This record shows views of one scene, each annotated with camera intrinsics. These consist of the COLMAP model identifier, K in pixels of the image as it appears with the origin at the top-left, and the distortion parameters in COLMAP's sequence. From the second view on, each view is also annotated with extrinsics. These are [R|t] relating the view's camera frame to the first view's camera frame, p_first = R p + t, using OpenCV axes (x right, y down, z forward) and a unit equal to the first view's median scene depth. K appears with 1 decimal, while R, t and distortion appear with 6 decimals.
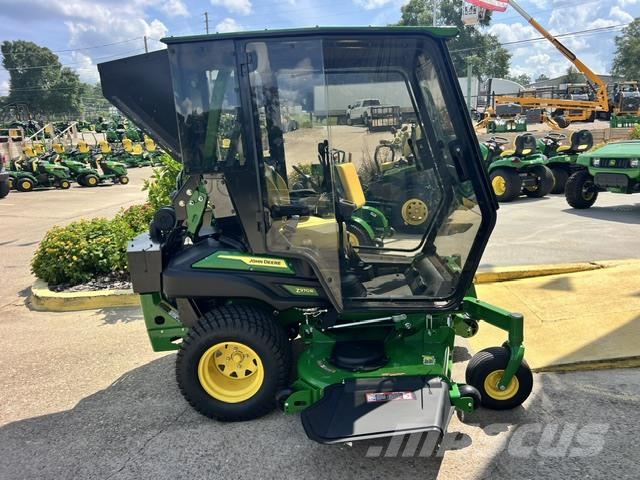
lens RADIAL K [[481.1, 0, 327.7], [0, 481.1, 236.8], [0, 0, 1]] dist [0.032830, -0.001095]
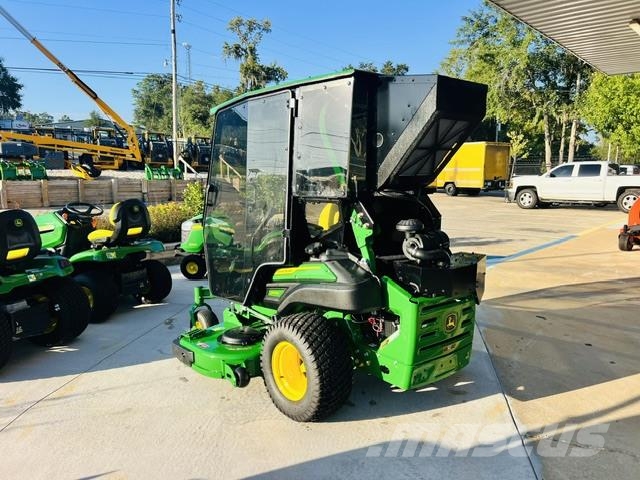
lens RADIAL K [[483.3, 0, 320.0], [0, 483.3, 240.0], [0, 0, 1]] dist [-0.011347, -0.001857]
pose [[0.638956, -0.066878, 0.766330, 0.083623], [0.126564, 0.991777, -0.018974, -0.047577], [-0.758760, 0.109113, 0.642167, 0.171146]]
